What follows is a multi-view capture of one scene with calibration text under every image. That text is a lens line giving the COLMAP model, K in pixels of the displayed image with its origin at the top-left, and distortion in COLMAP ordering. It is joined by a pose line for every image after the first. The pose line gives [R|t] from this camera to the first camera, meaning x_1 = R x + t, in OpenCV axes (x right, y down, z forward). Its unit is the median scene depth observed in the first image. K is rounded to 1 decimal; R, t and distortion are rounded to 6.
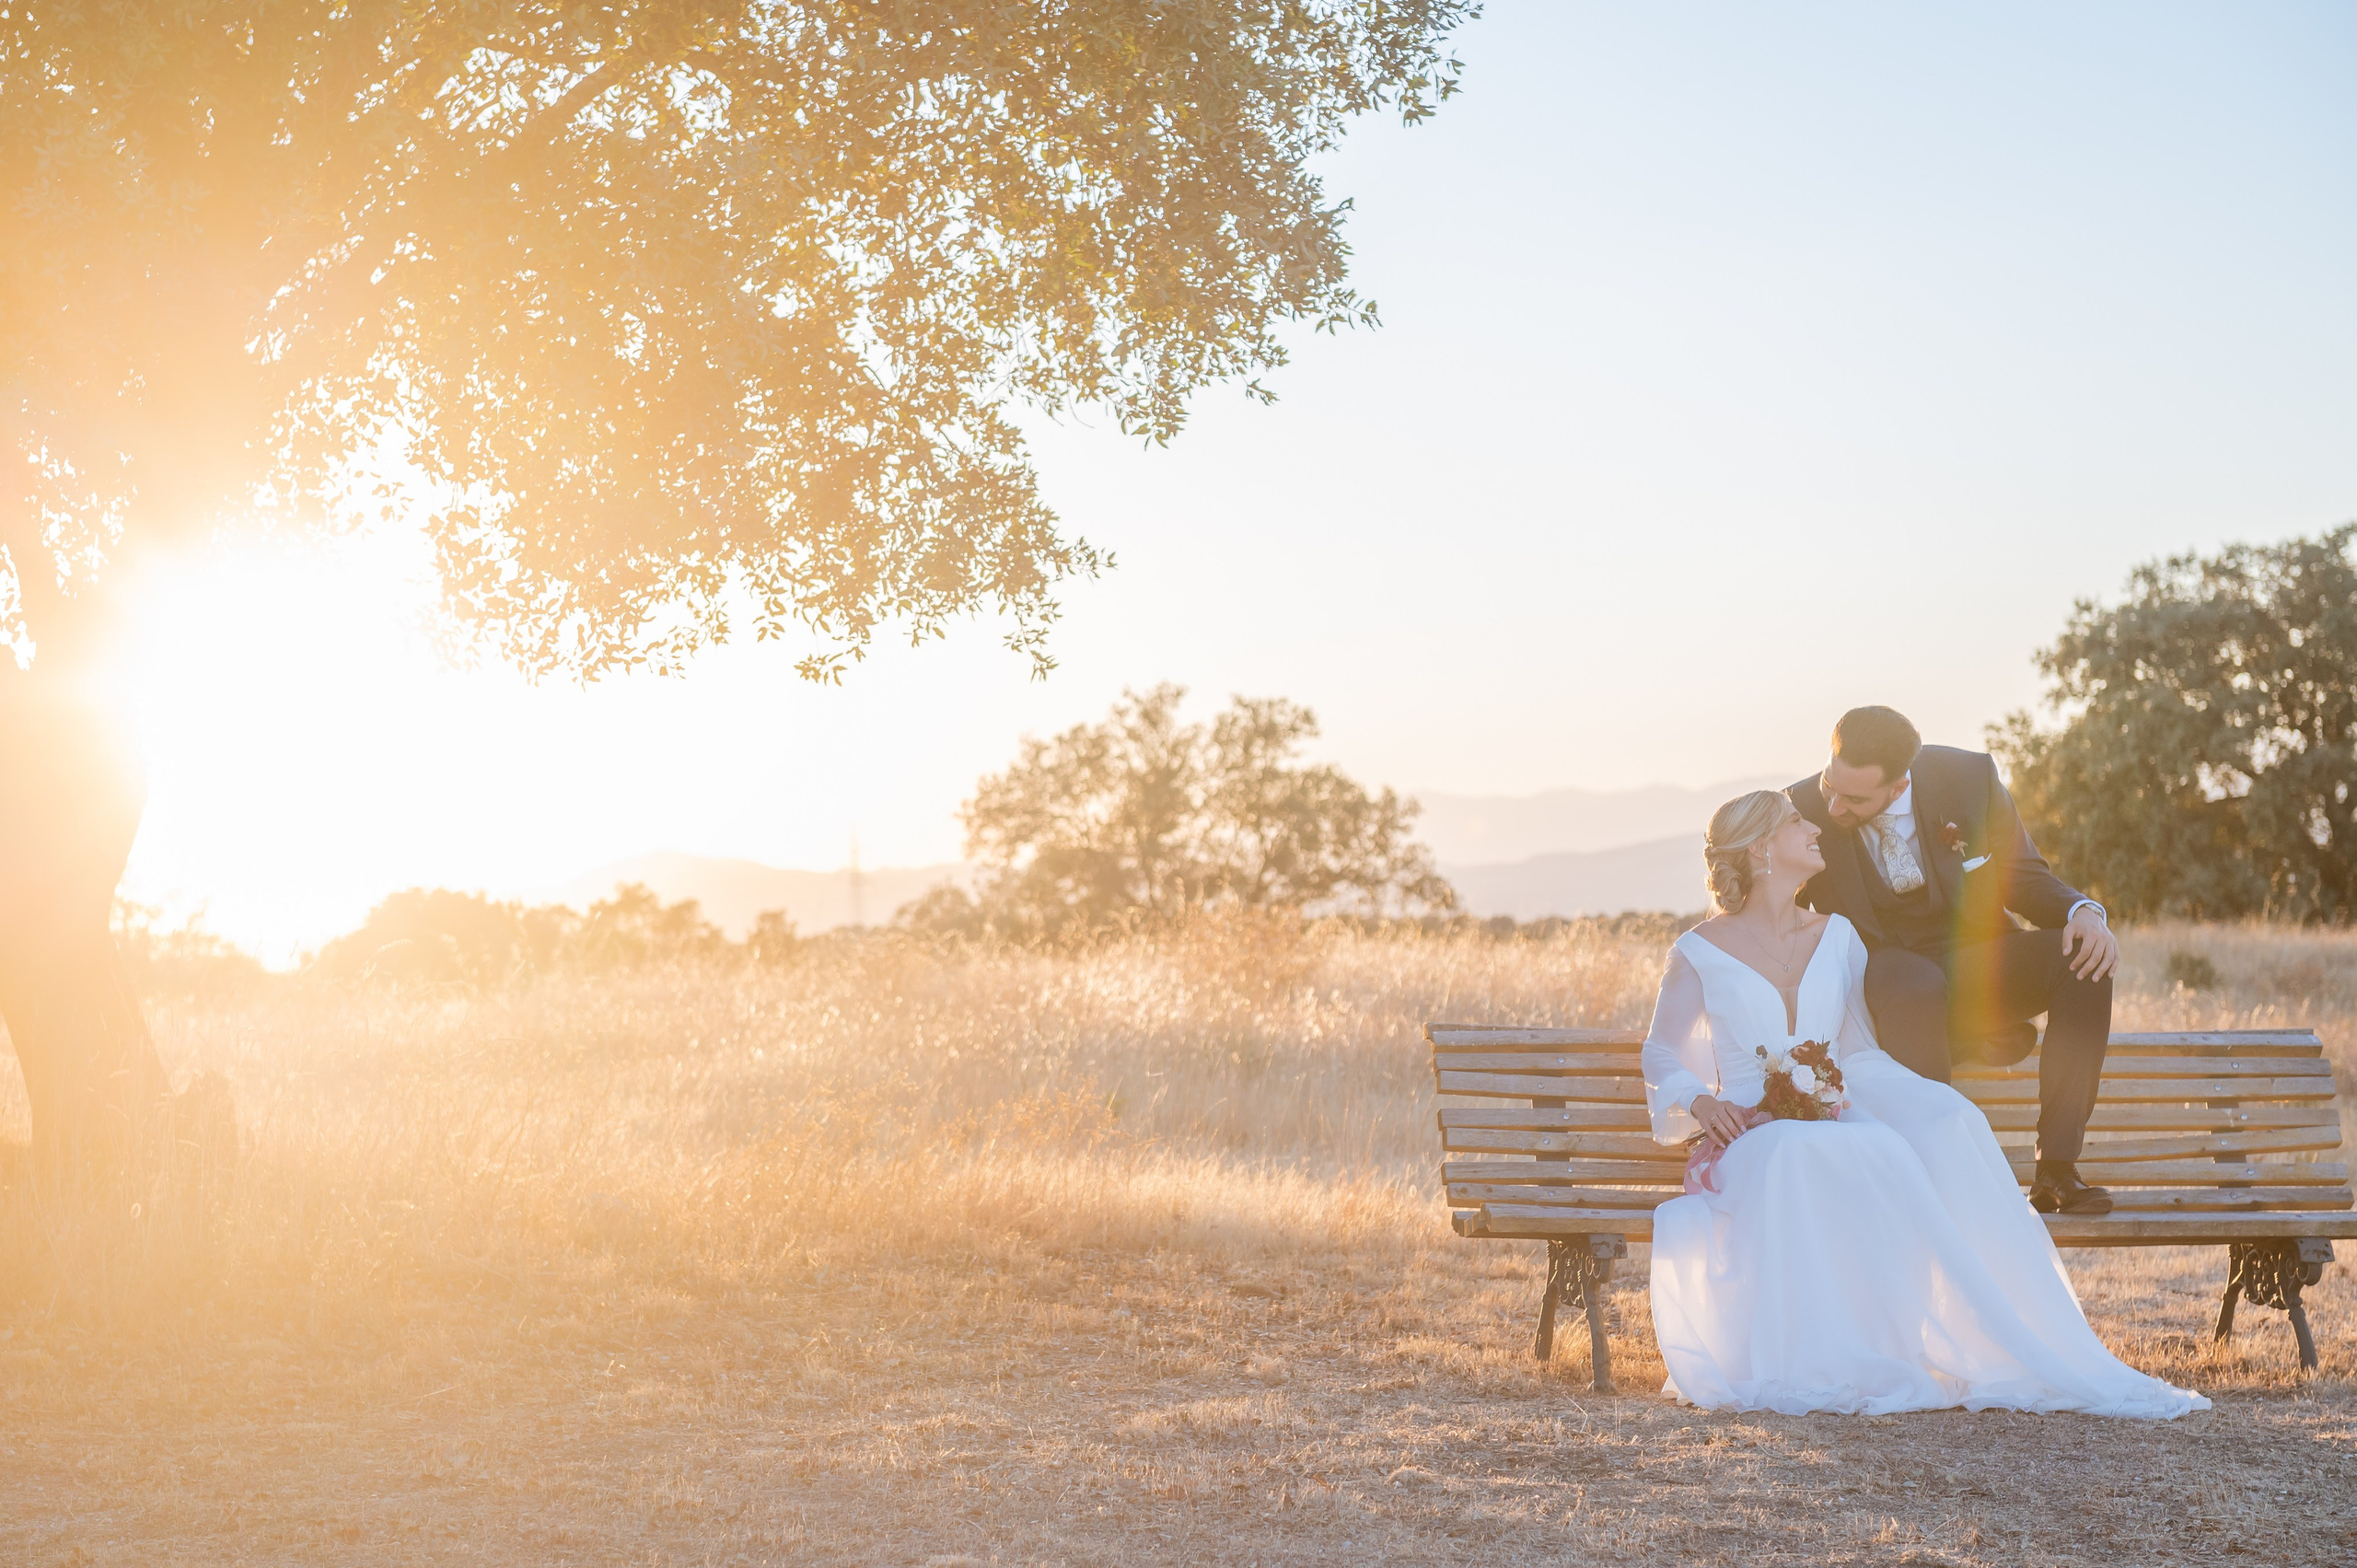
lens RADIAL K [[4783.4, 0, 1173.3], [0, 4783.4, 785.7], [0, 0, 1]] dist [-0.013110, 0.000000]
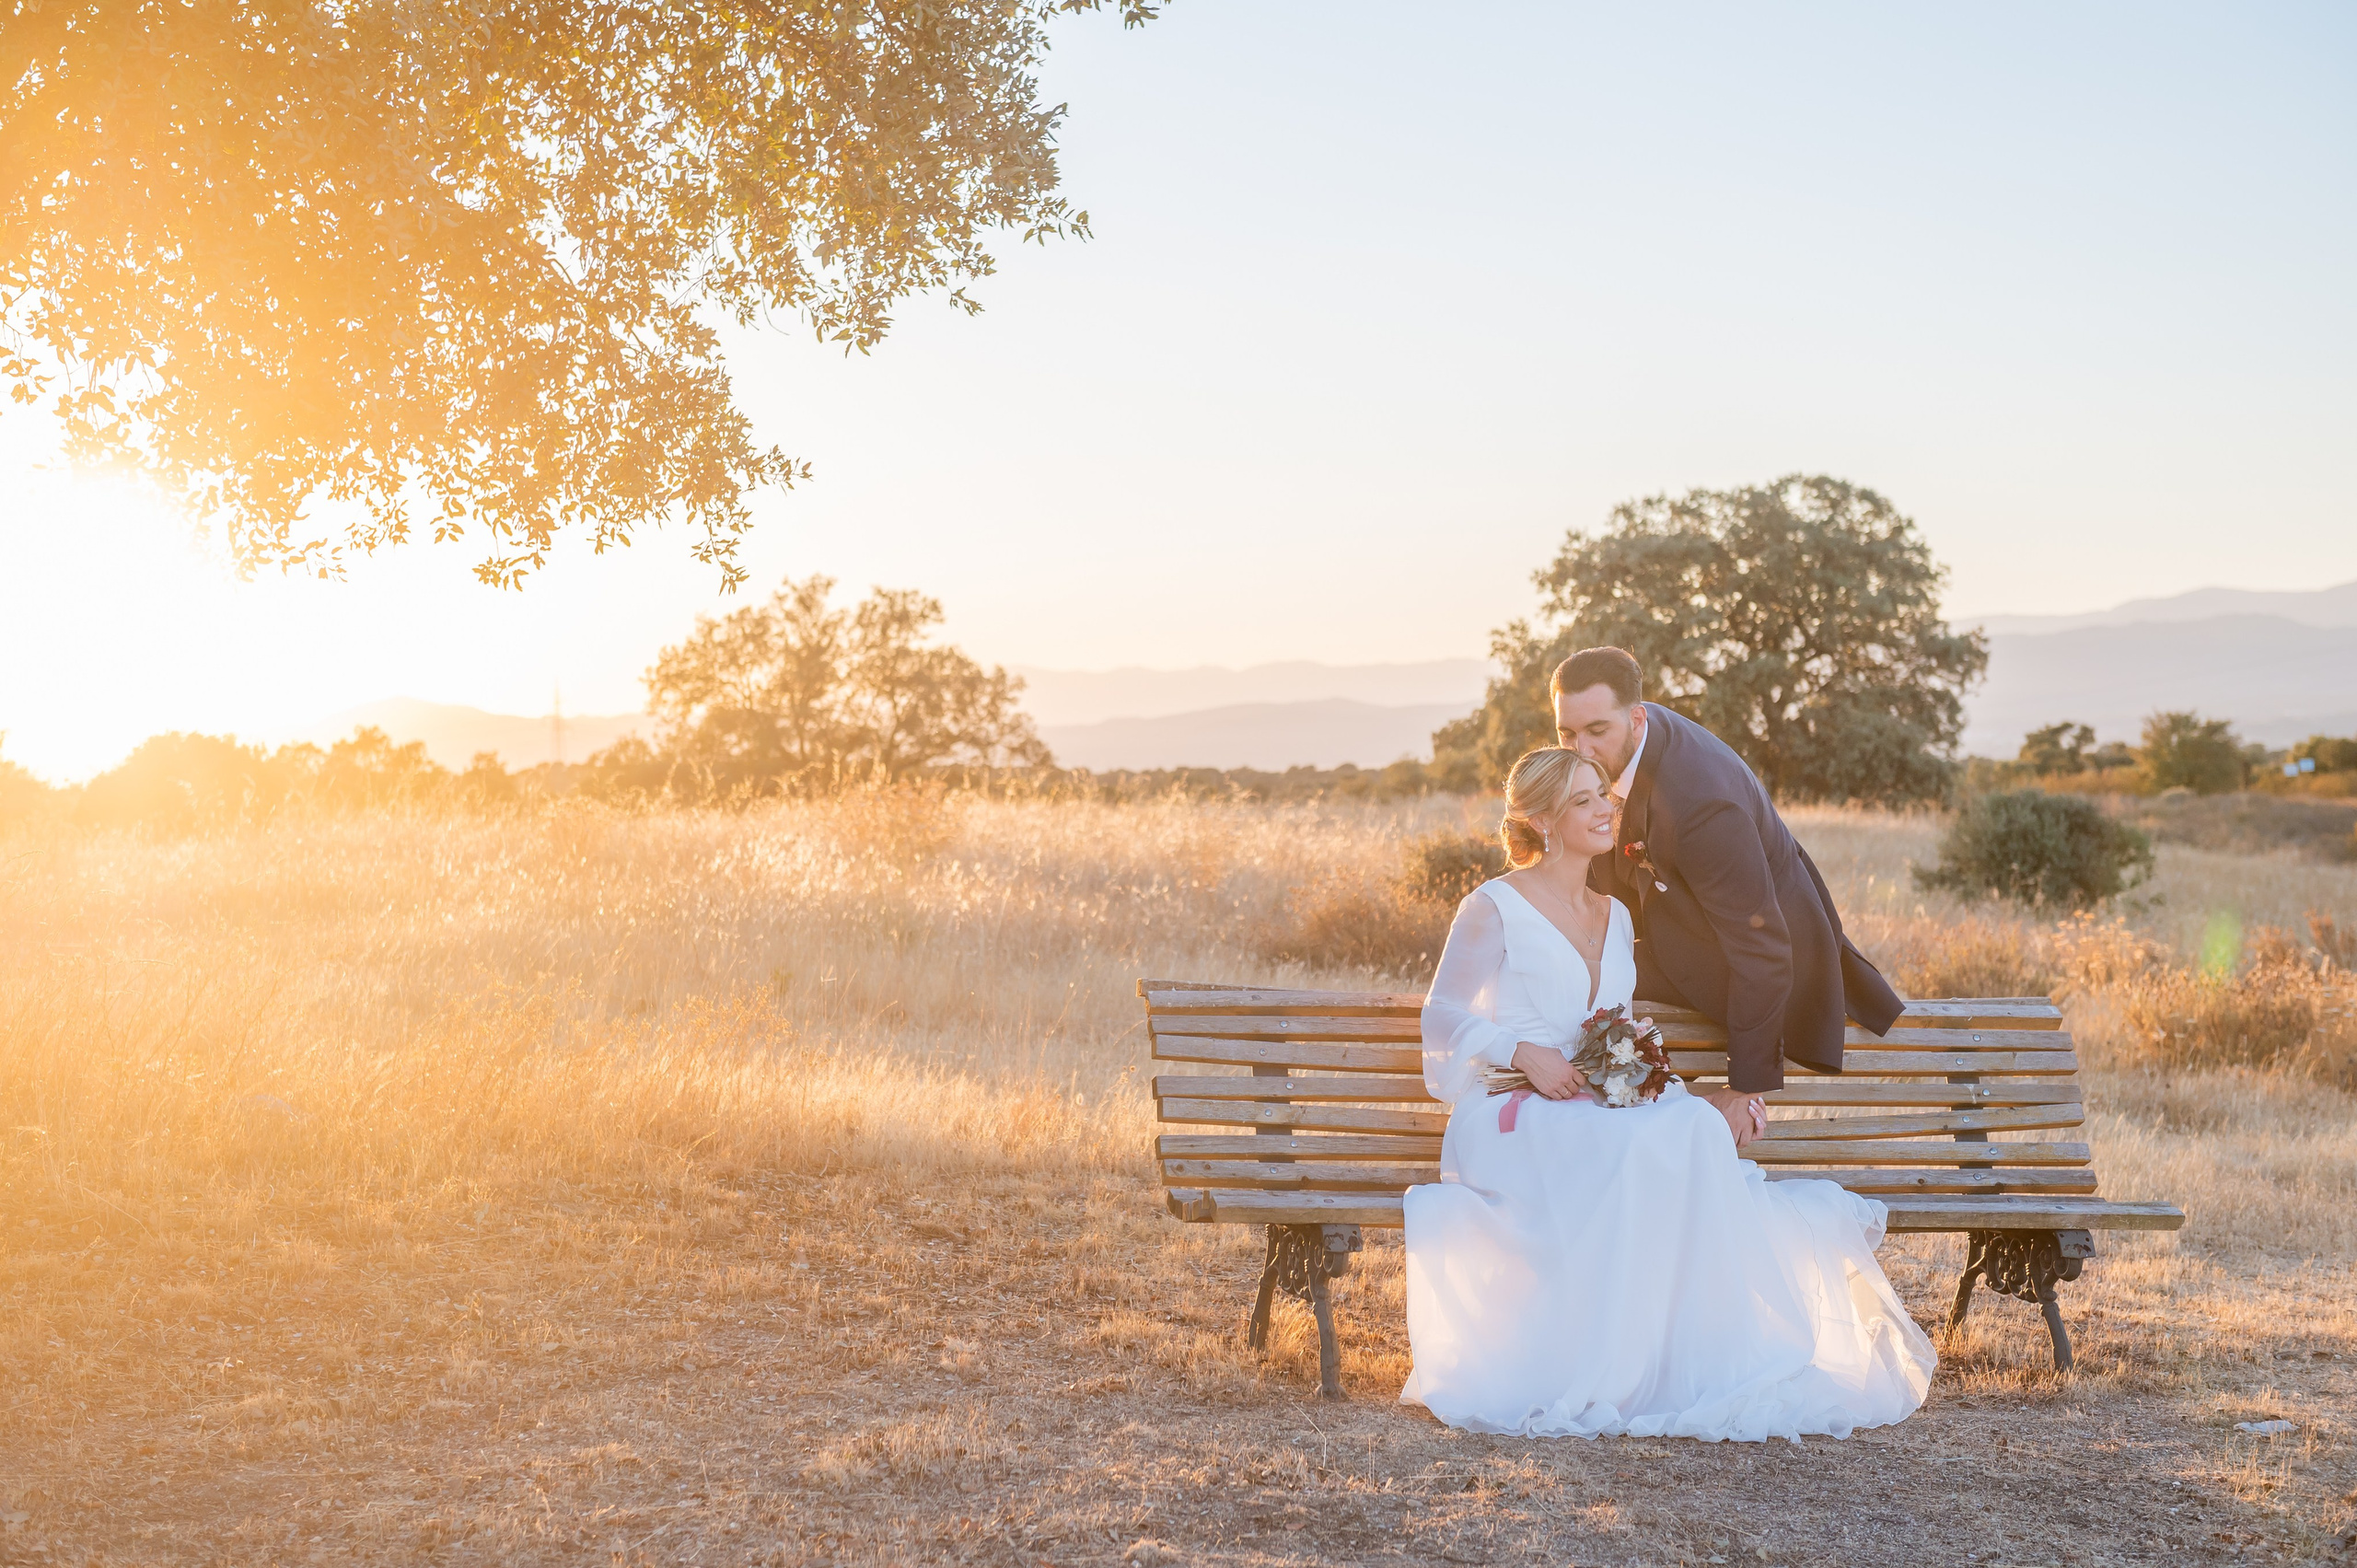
lens RADIAL K [[3853.1, 0, 1188.0], [0, 3853.1, 783.6], [0, 0, 1]] dist [0.018750, 0.000000]
pose [[0.995051, 0.025662, 0.095991, -0.008864], [-0.028685, 0.999131, 0.030242, -0.009405], [-0.095132, -0.032846, 0.994923, 0.207809]]
